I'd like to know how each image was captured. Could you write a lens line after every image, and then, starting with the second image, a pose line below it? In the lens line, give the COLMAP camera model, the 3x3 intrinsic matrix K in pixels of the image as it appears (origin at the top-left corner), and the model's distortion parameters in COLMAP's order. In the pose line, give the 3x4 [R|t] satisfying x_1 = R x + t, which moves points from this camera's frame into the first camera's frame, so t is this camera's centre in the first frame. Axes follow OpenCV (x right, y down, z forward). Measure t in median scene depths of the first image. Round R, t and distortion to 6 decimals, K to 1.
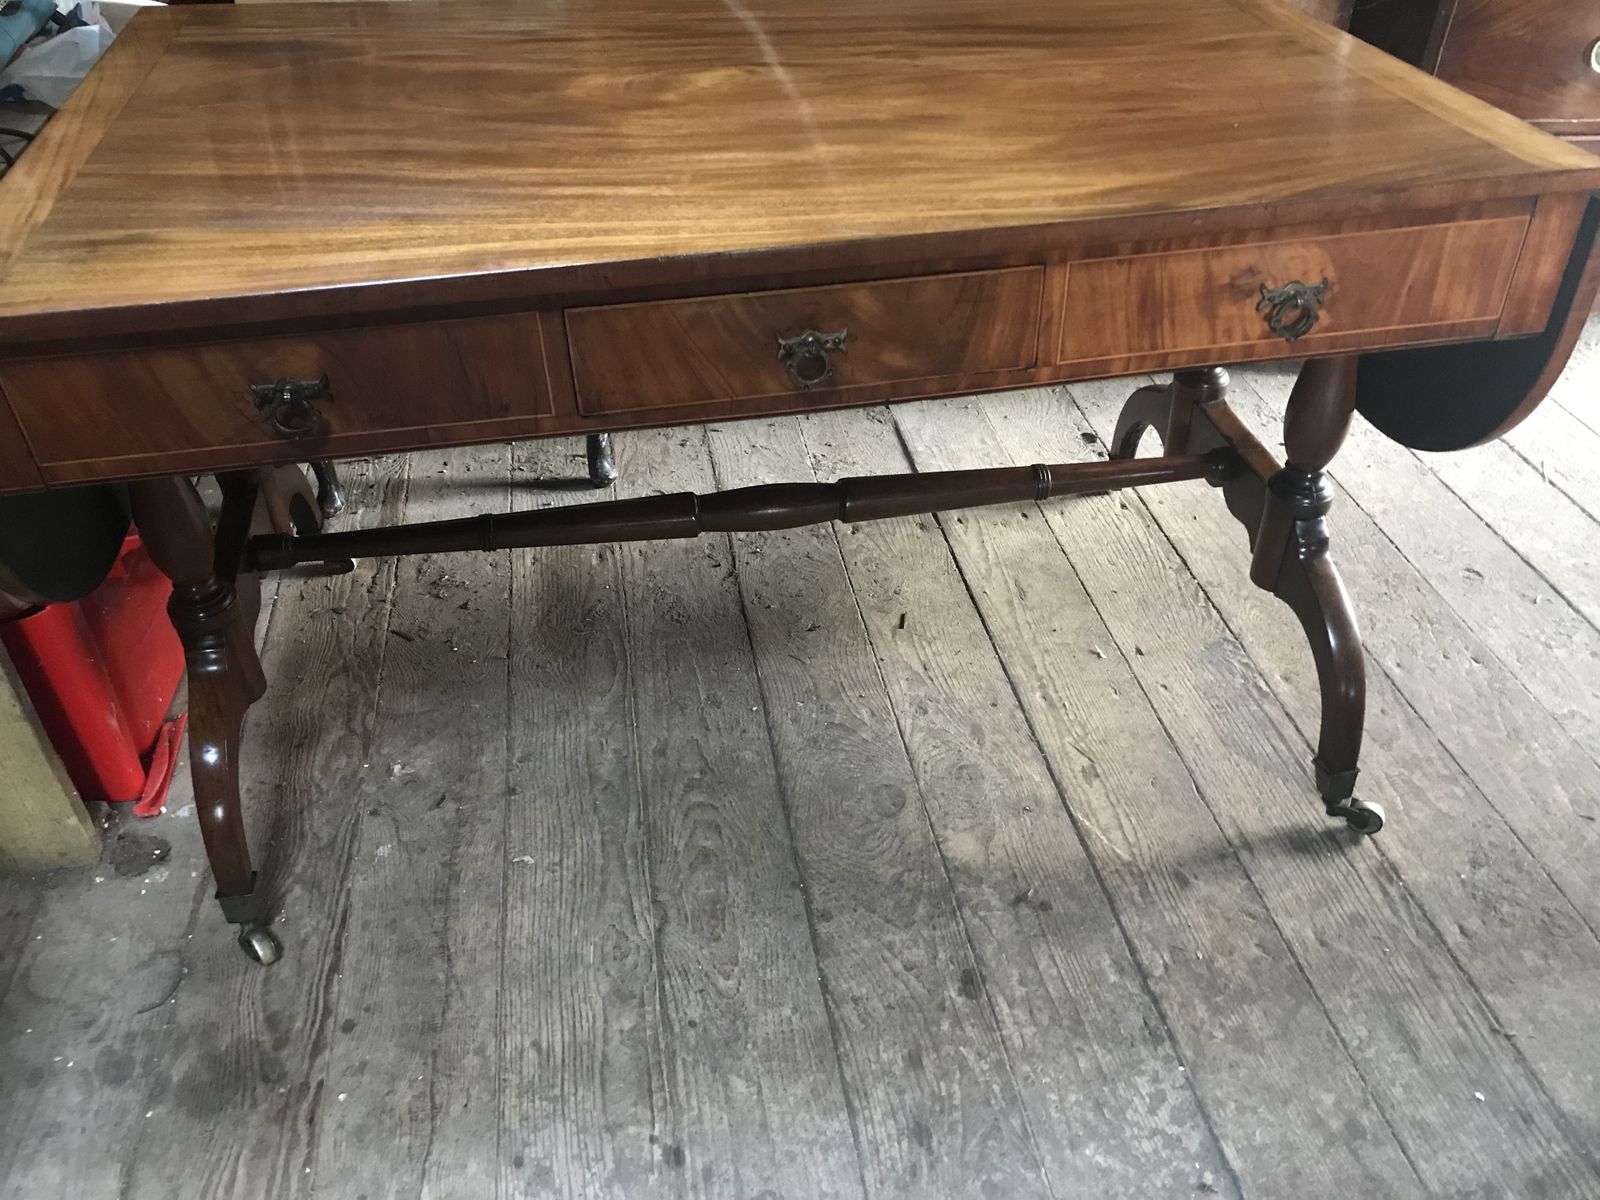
lens RADIAL K [[1278.6, 0, 791.0], [0, 1278.6, 600.4], [0, 0, 1]] dist [0.015405, 0.004634]
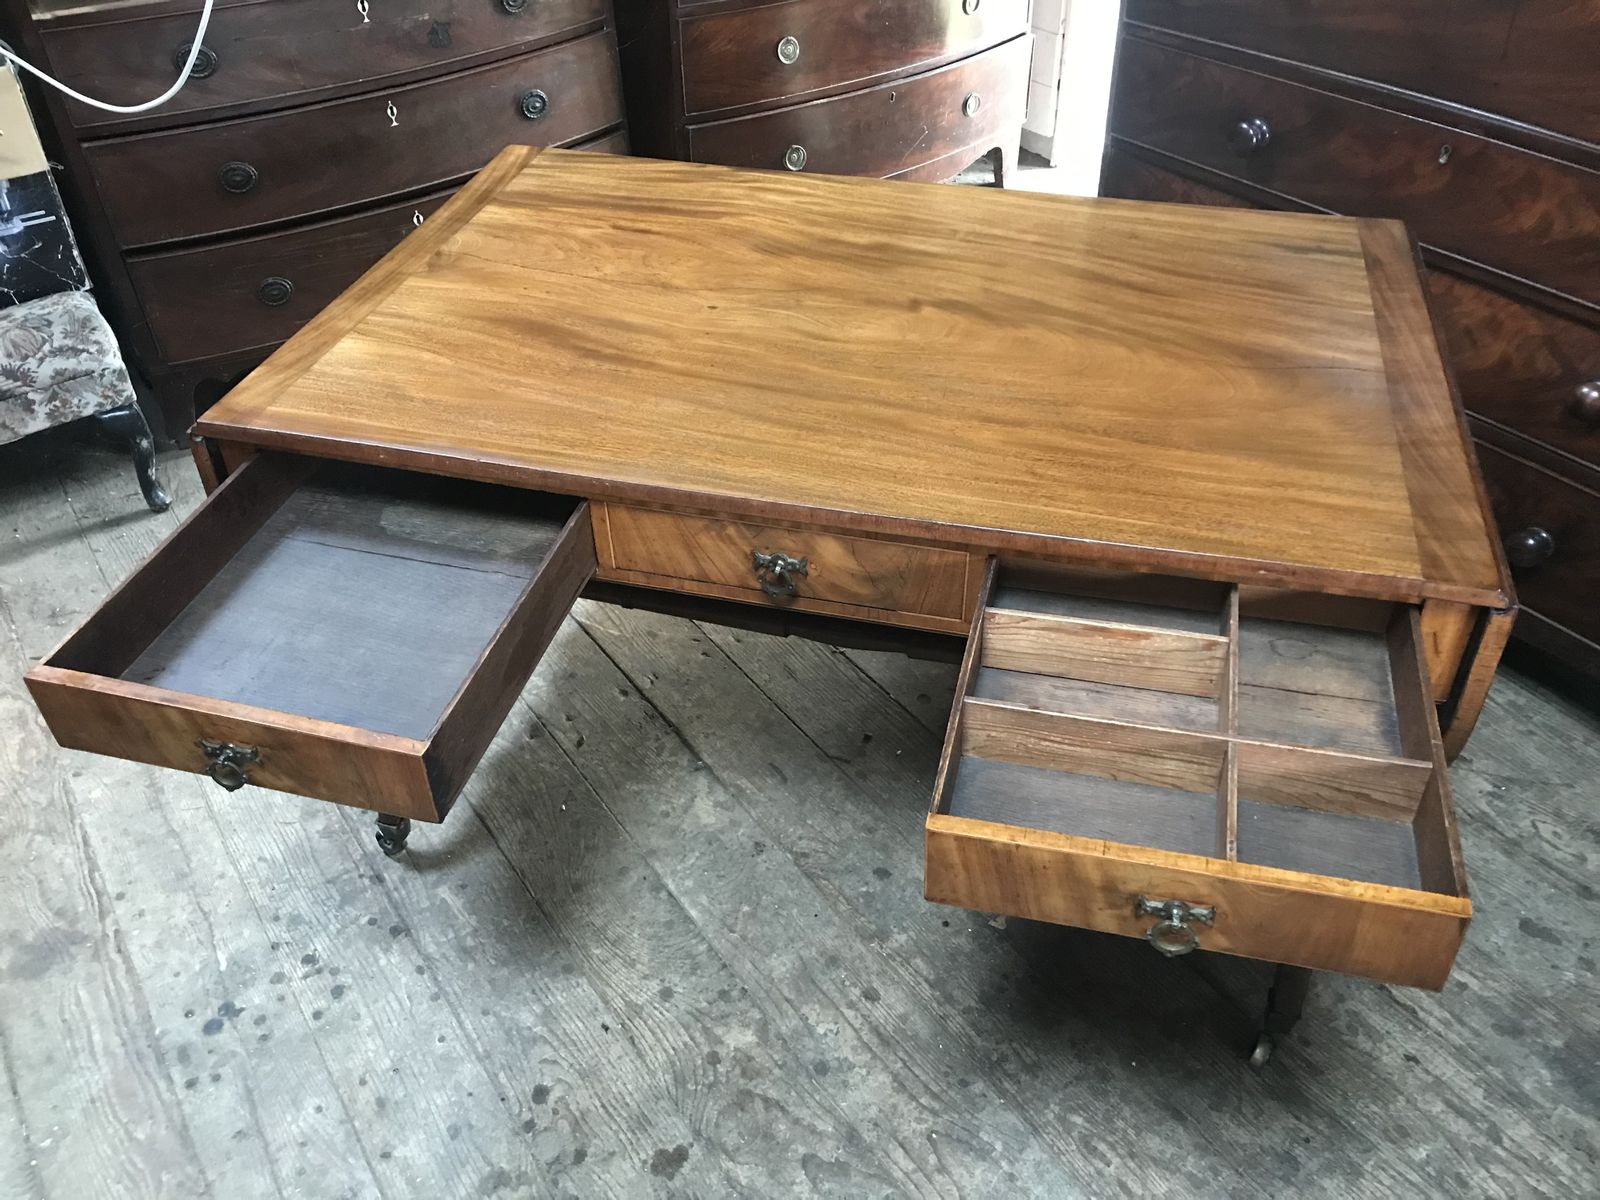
lens RADIAL K [[1300.2, 0, 784.3], [0, 1300.2, 592.7], [0, 0, 1]] dist [-0.001270, 0.030122]
pose [[0.903009, -0.288436, 0.318402, -0.042210], [0.285600, 0.956673, 0.056658, 0.133203], [-0.320948, 0.039773, 0.946261, -0.592346]]
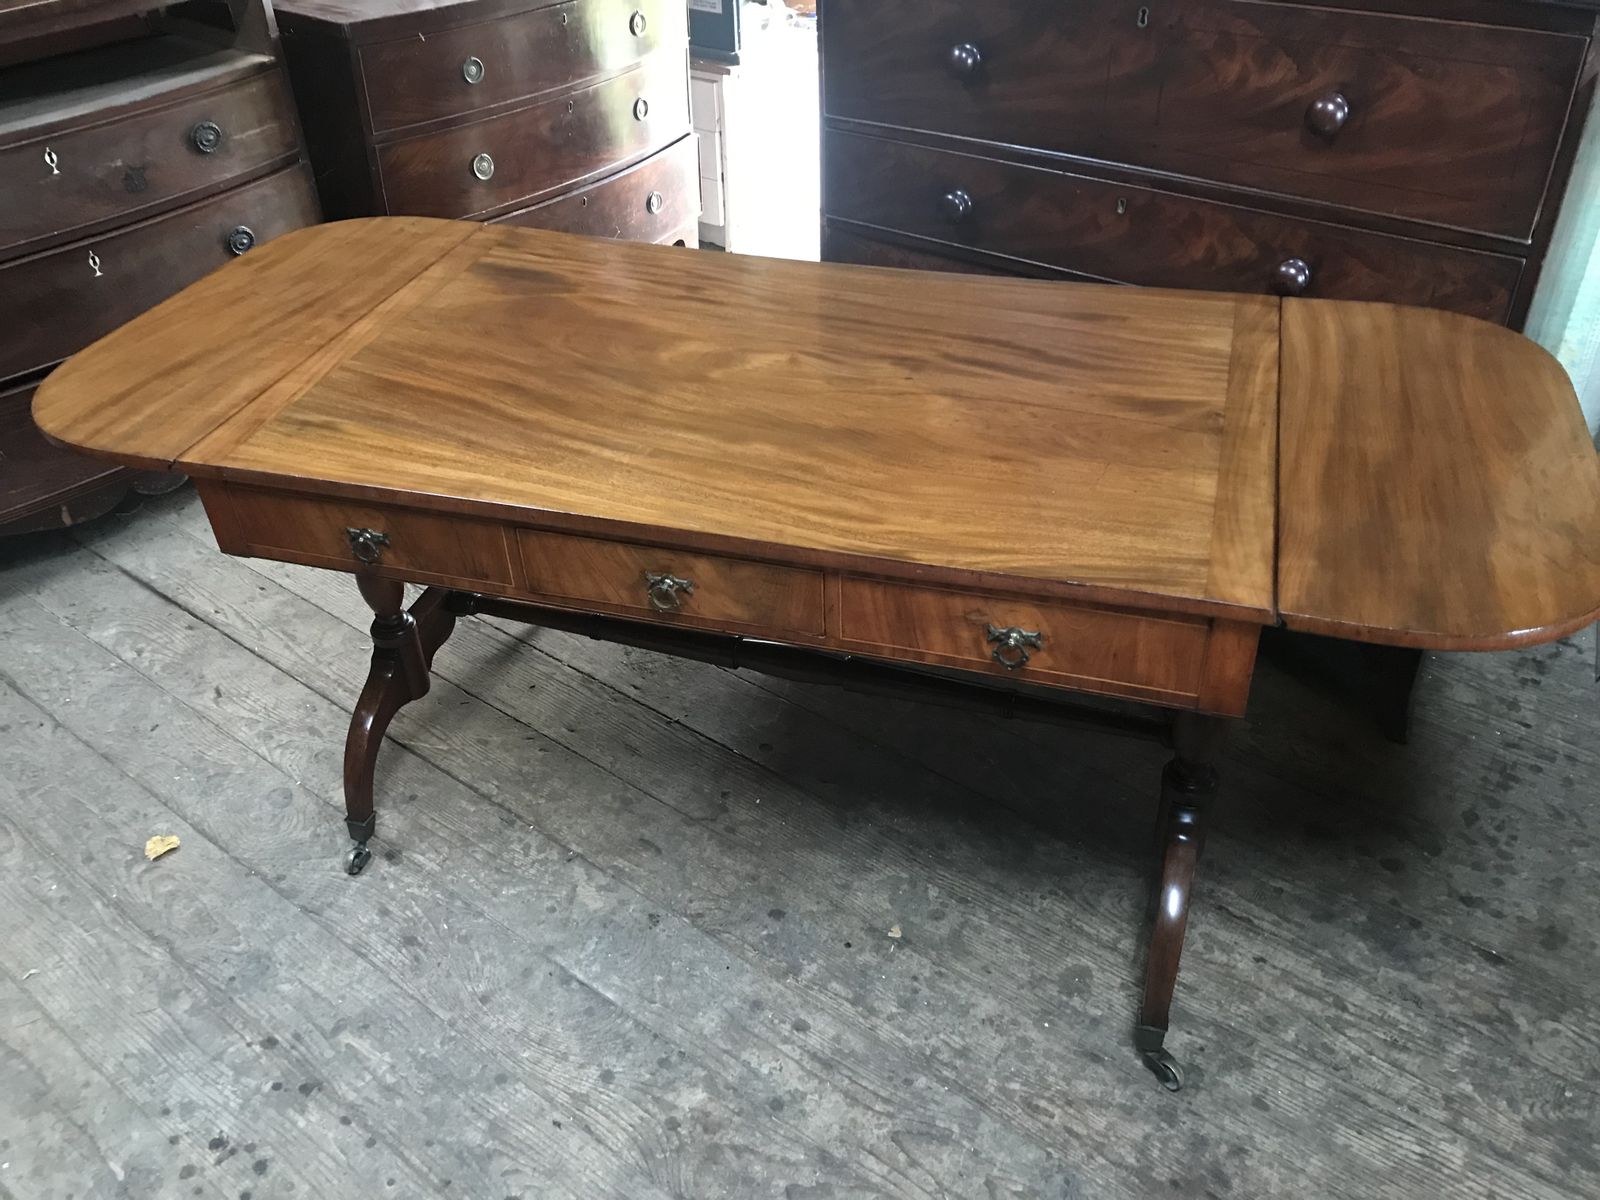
lens RADIAL K [[1300.2, 0, 784.3], [0, 1300.2, 592.7], [0, 0, 1]] dist [-0.001270, 0.030122]
pose [[0.730758, -0.404897, 0.549592, -0.240728], [0.433506, 0.897174, 0.084563, 0.084727], [-0.527319, 0.176456, 0.831143, -0.583931]]
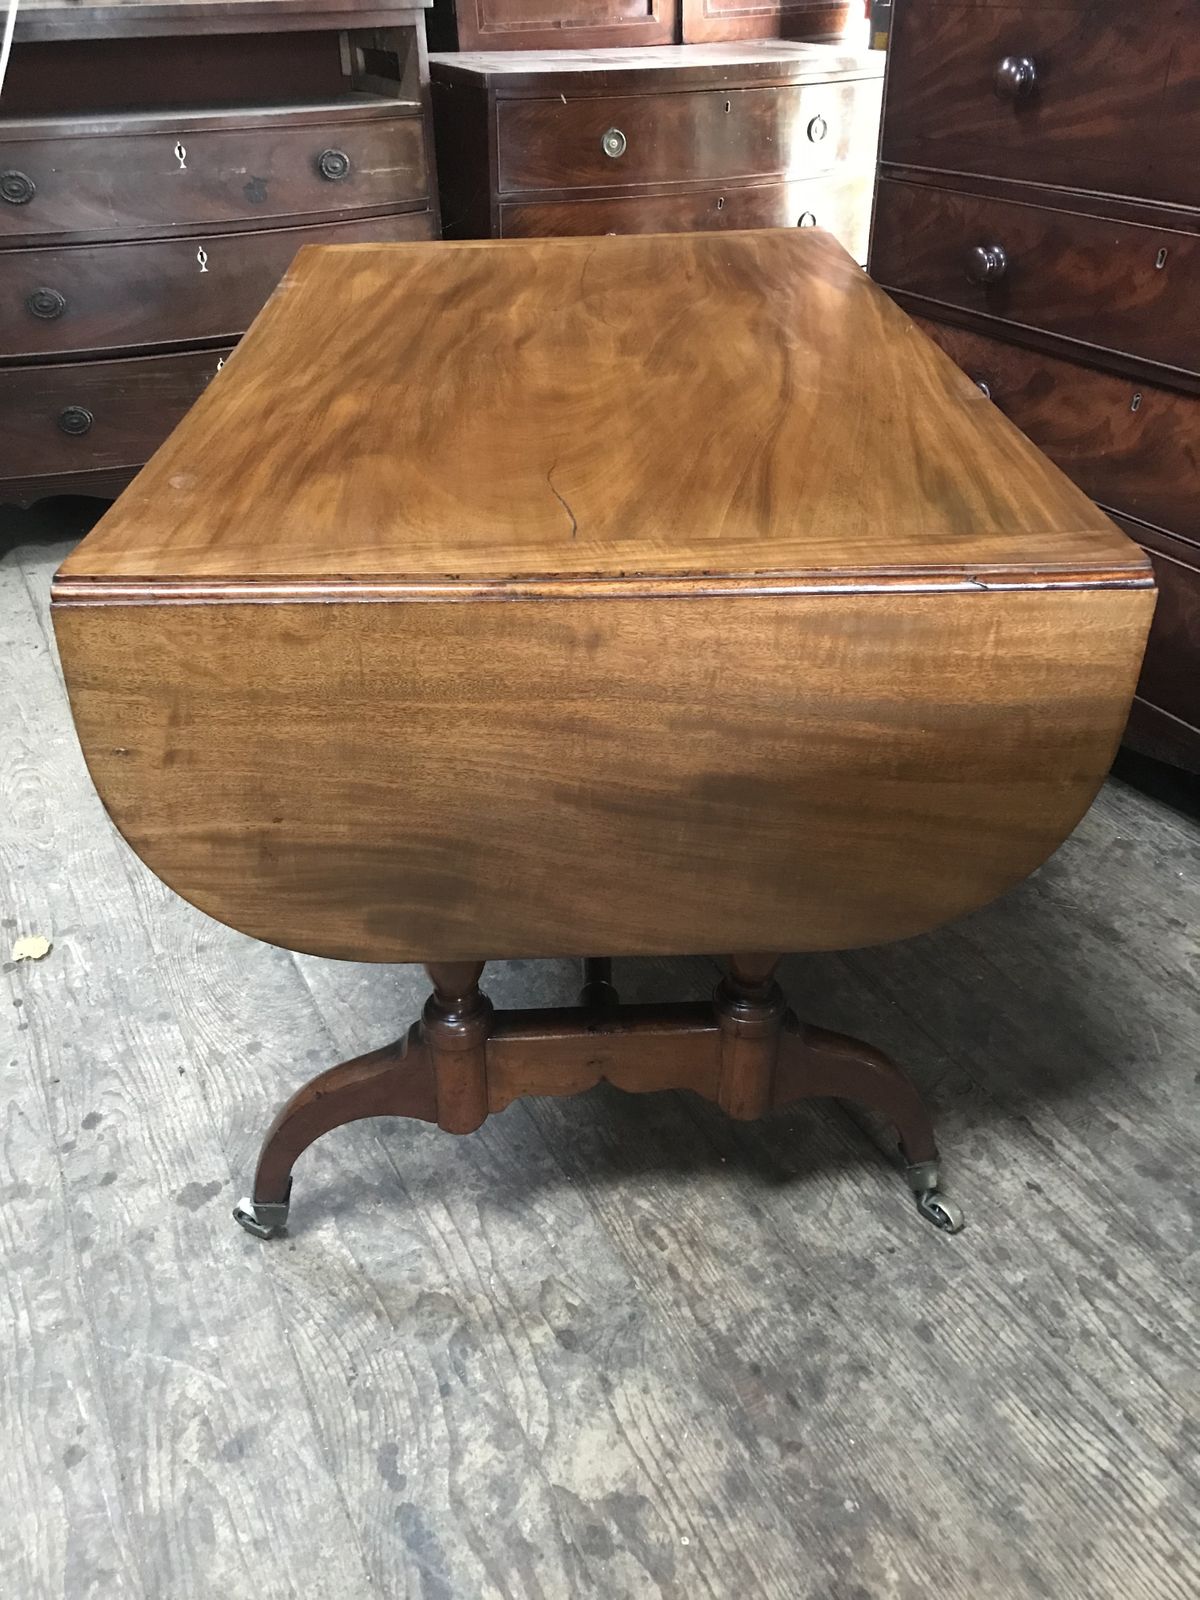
lens RADIAL K [[1298.3, 0, 610.7], [0, 1298.3, 795.9], [0, 0, 1]] dist [0.002140, 0.018090]
pose [[0.949611, -0.171075, 0.262627, 0.182589], [0.194794, 0.978560, -0.066905, 0.464621], [-0.245550, 0.114692, 0.962575, -0.599432]]
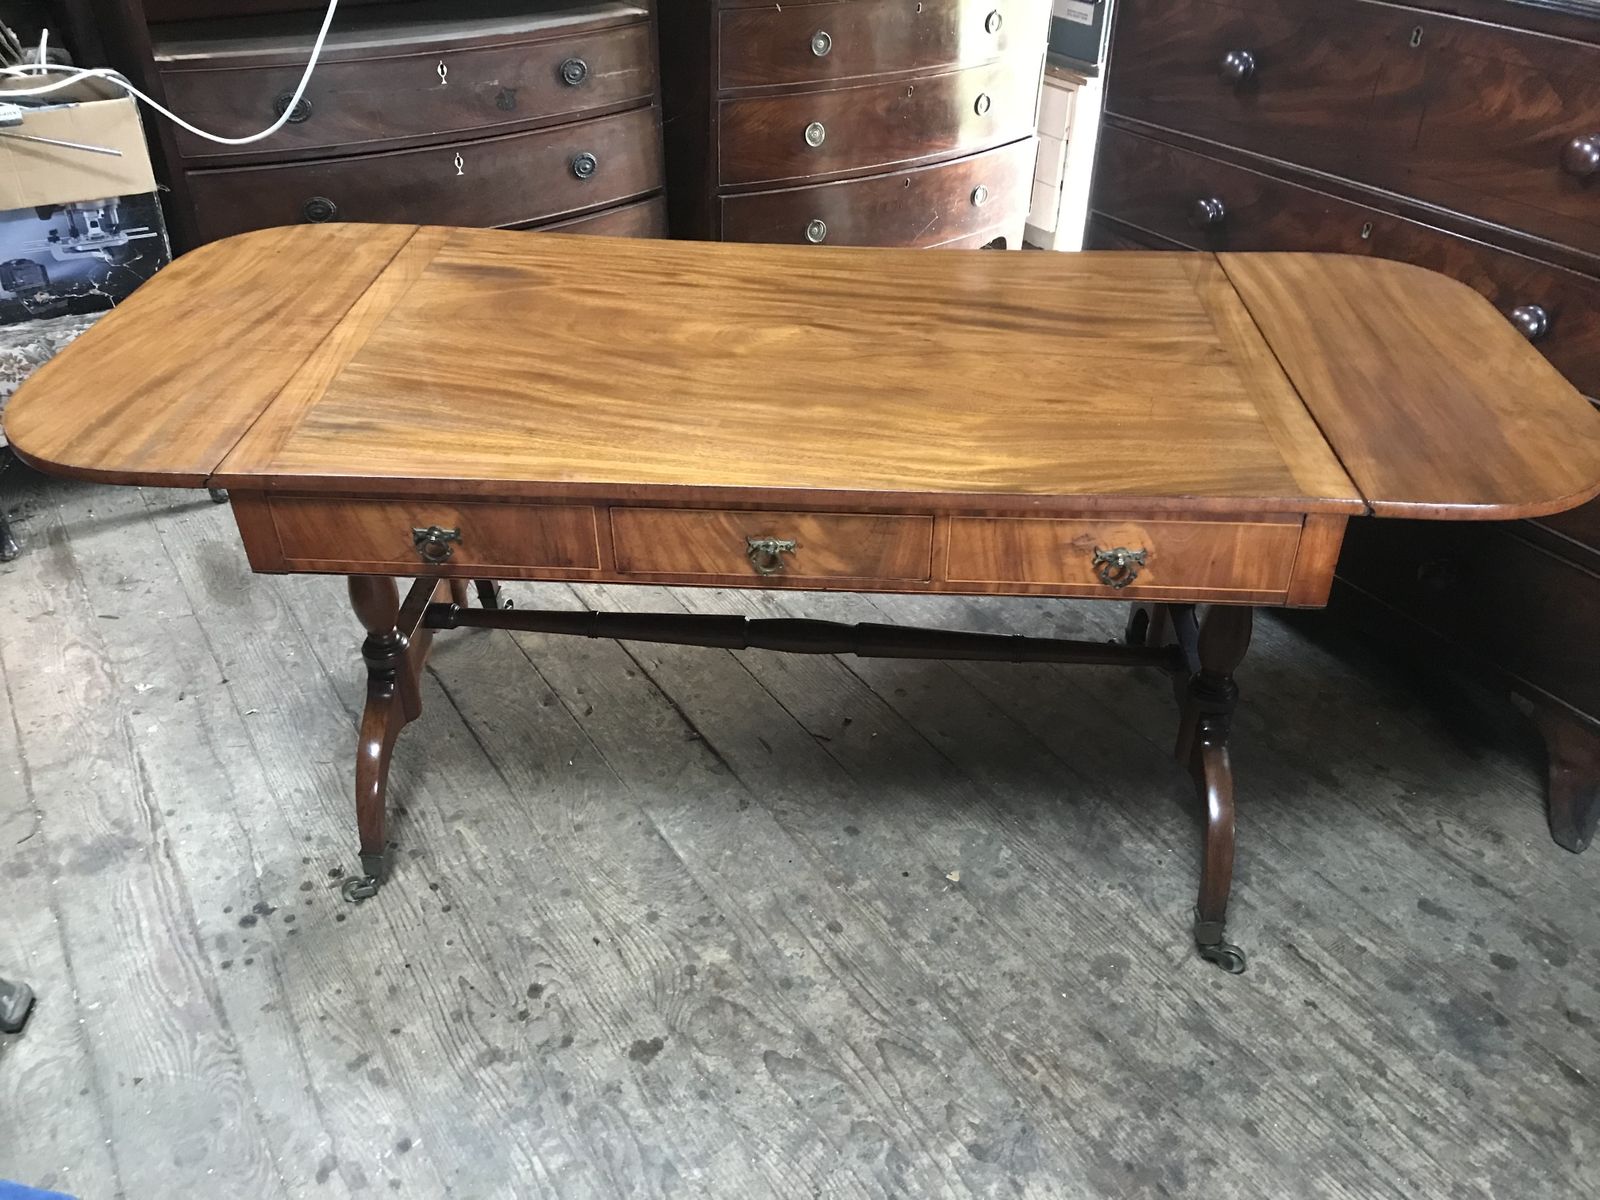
lens RADIAL K [[1298.3, 0, 786.4], [0, 1298.3, 592.2], [0, 0, 1]] dist [0.002140, 0.018090]
pose [[0.918985, -0.209128, 0.334264, -0.120677], [0.229634, 0.973015, -0.022574, 0.267094], [-0.320523, 0.097504, 0.942209, -0.758084]]
